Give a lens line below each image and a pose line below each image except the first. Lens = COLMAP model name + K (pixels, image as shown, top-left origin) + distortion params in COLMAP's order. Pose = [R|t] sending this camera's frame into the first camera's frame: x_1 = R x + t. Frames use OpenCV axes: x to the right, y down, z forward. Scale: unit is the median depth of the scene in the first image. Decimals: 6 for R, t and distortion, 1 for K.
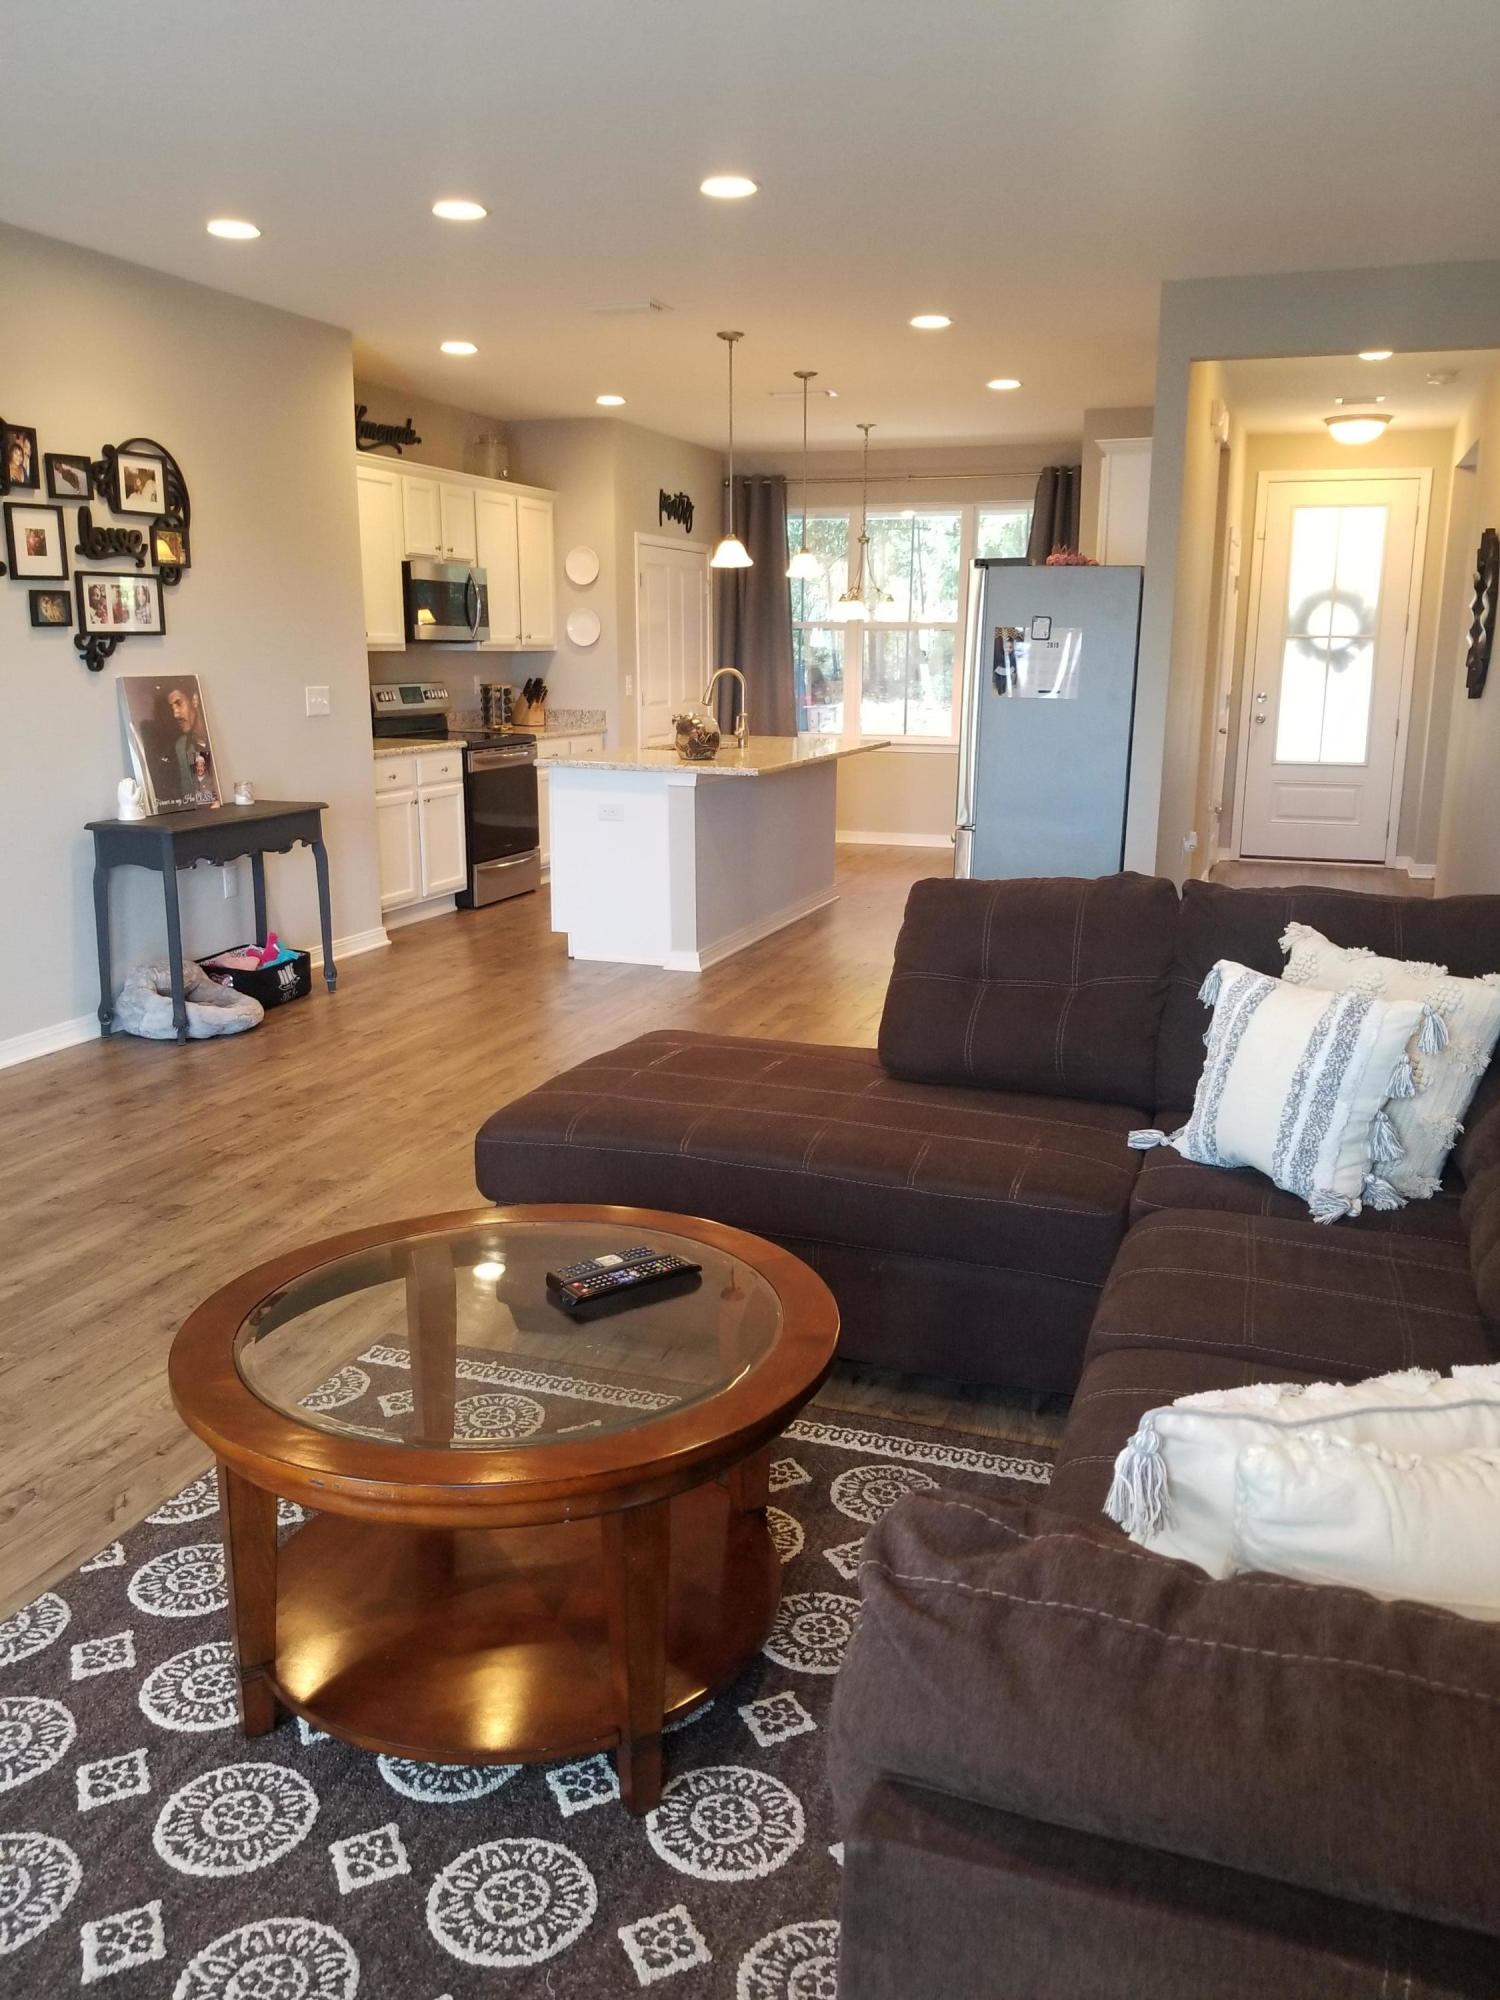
lens RADIAL K [[1617.4, 0, 750.0], [0, 1617.4, 1000.0], [0, 0, 1]] dist [0.152479, -0.314639]
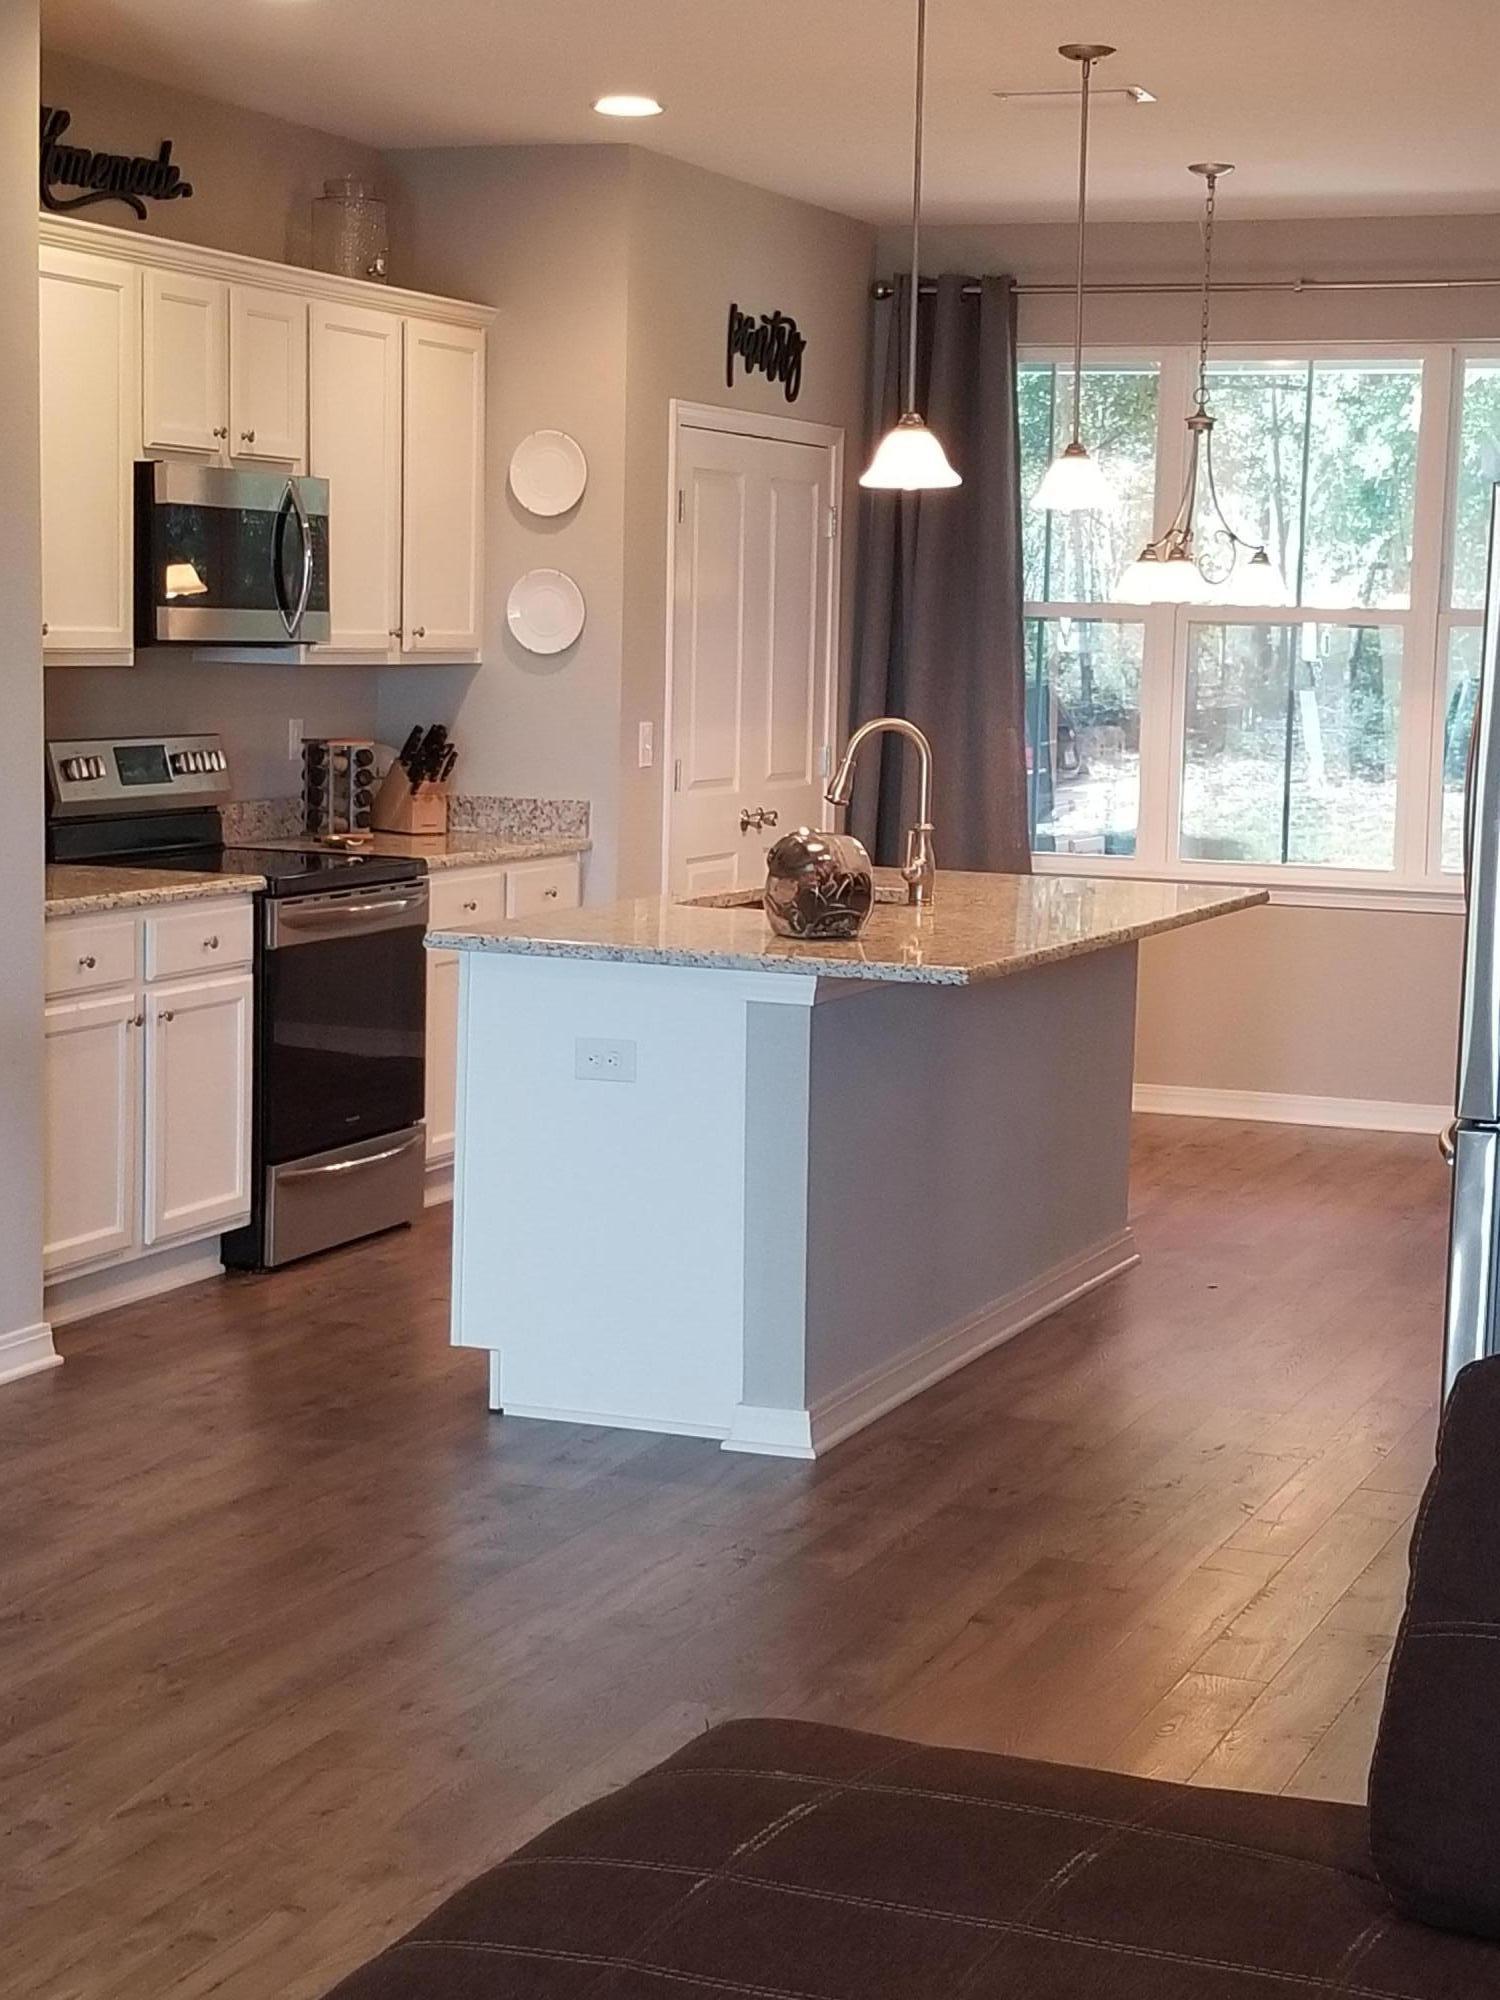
lens RADIAL K [[3572.6, 0, 710.5], [0, 3572.6, 1004.4], [0, 0, 1]] dist [0.229494, -0.843162]
pose [[0.998774, 0.023305, -0.043664, -0.016634], [-0.027853, 0.993909, -0.106630, -0.028943], [0.040913, 0.107716, 0.993340, 0.081106]]
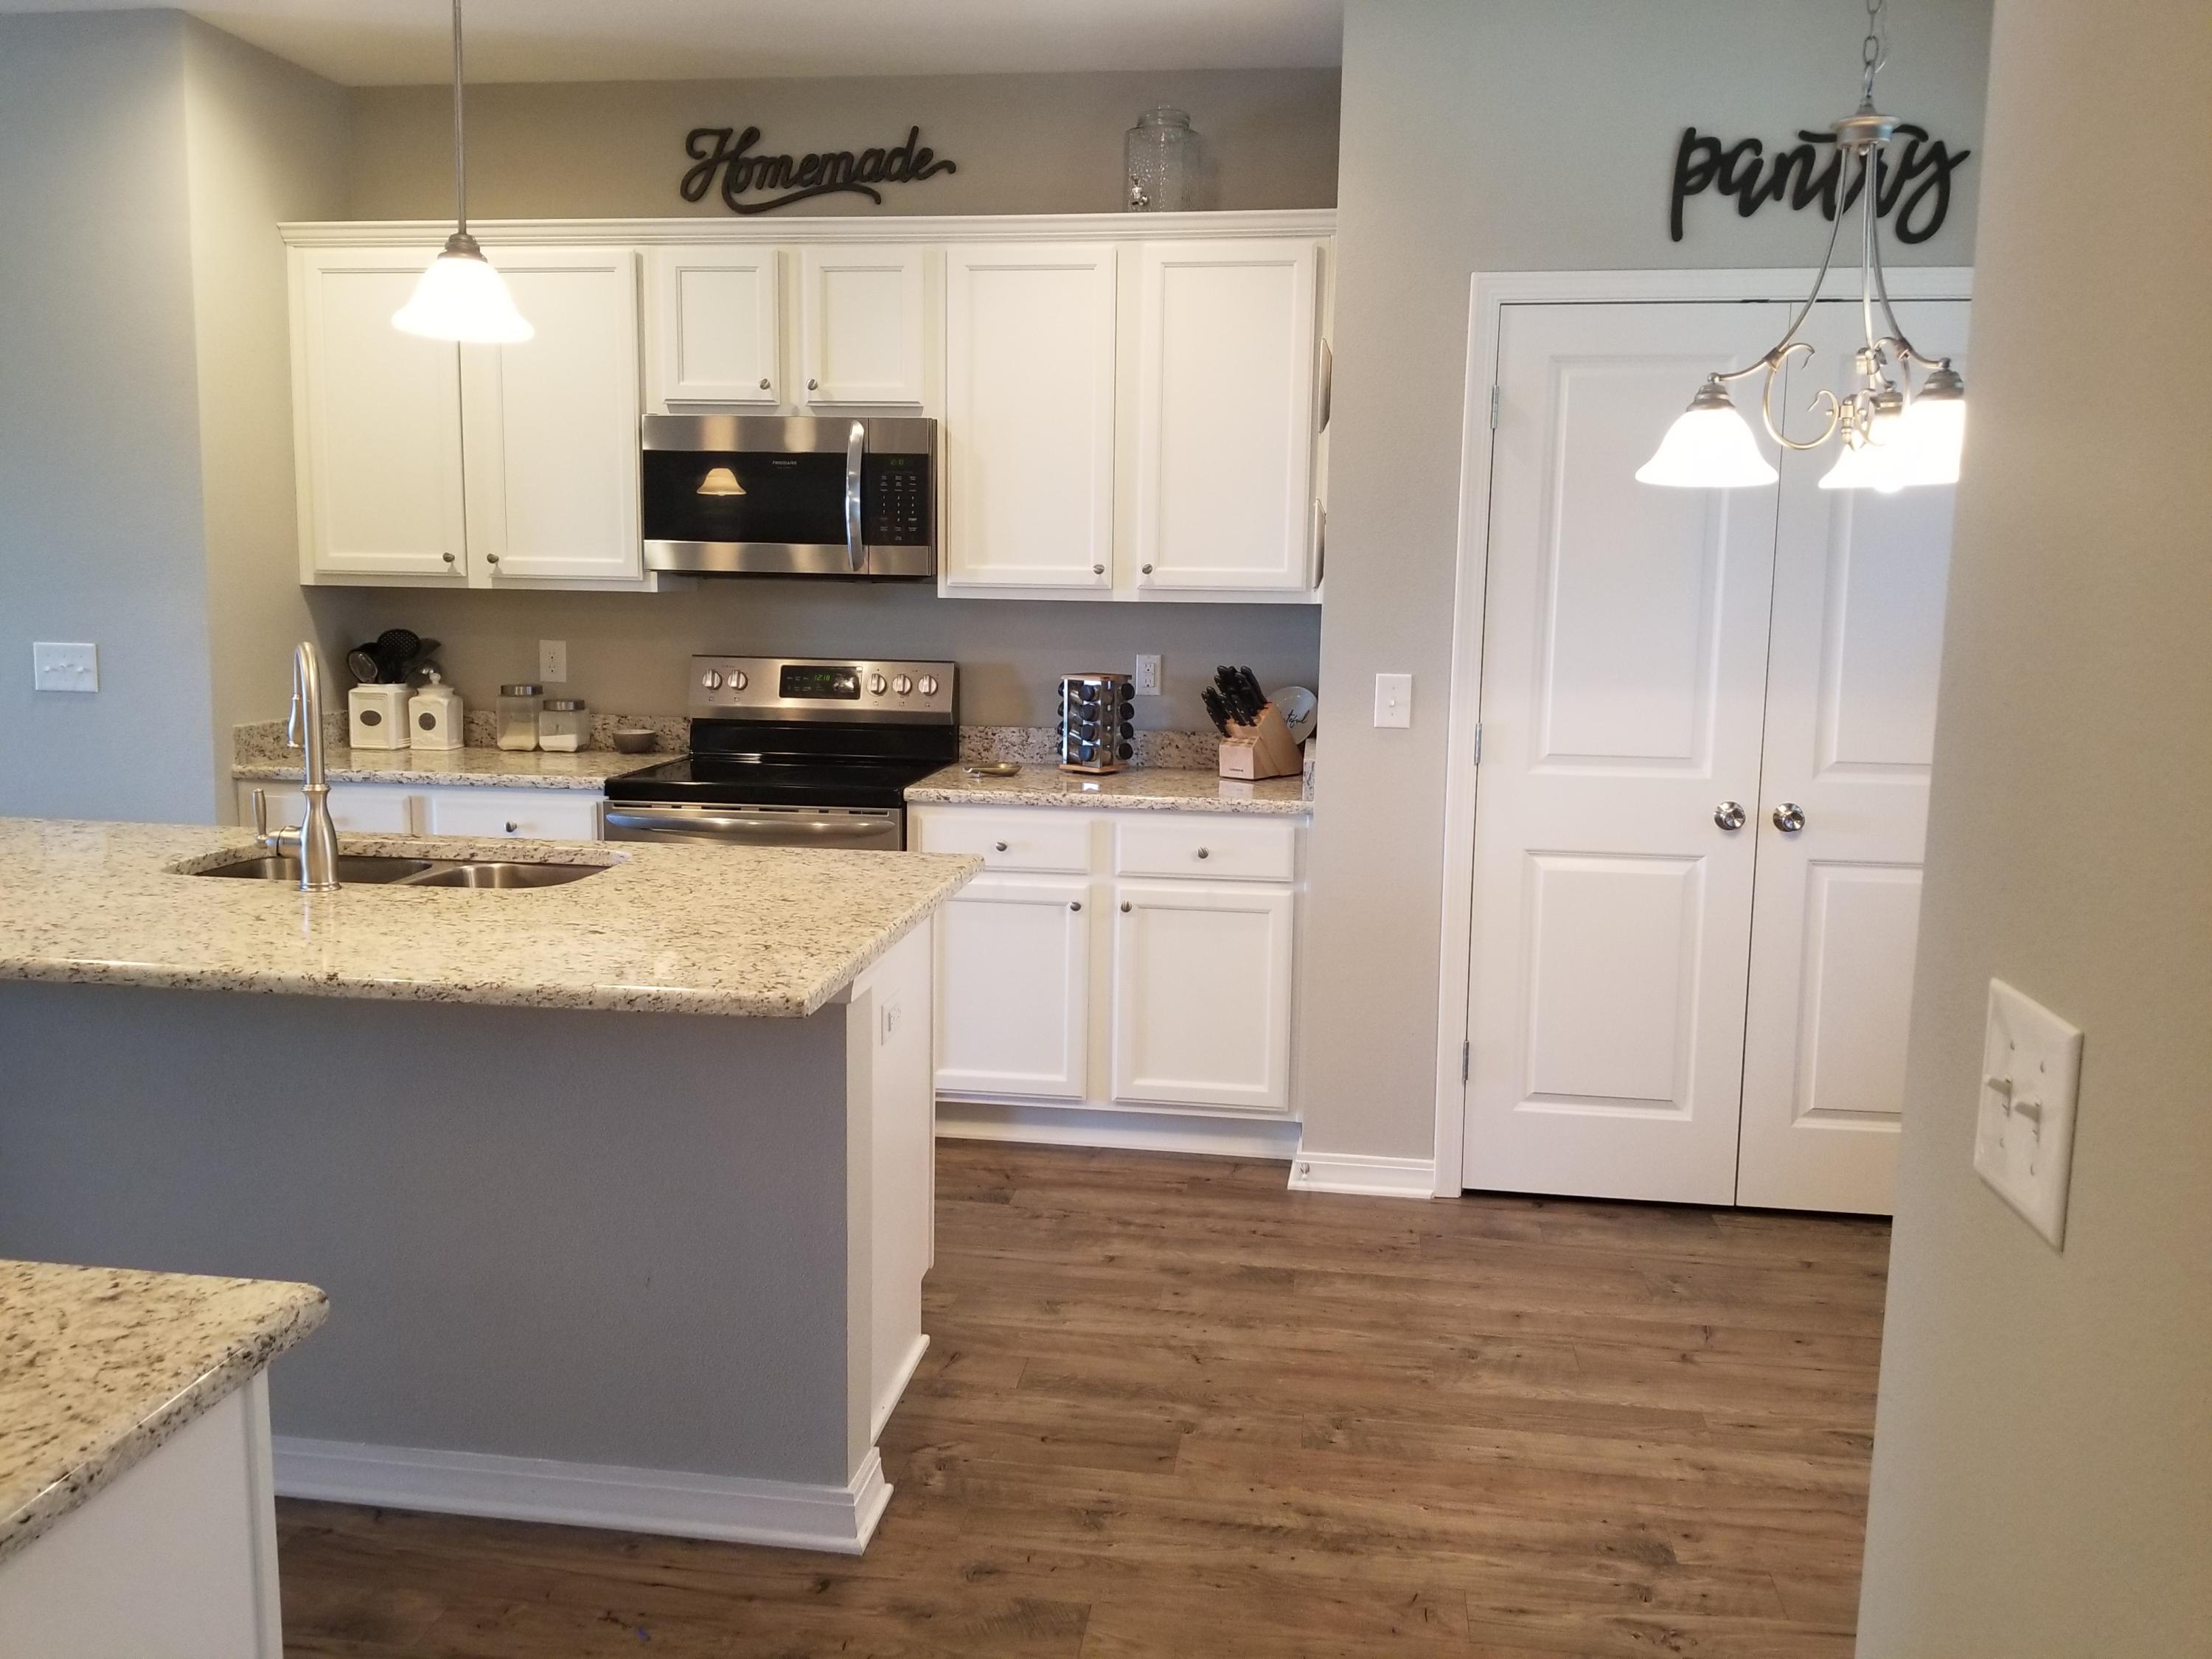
lens RADIAL K [[1741.1, 0, 1106.0], [0, 1741.1, 829.5], [0, 0, 1]] dist [0.089015, -0.143627]
pose [[0.188471, 0.136639, -0.972527, 0.335992], [-0.224589, 0.970028, 0.092764, -0.215258], [0.956053, 0.200936, 0.213510, 0.991106]]
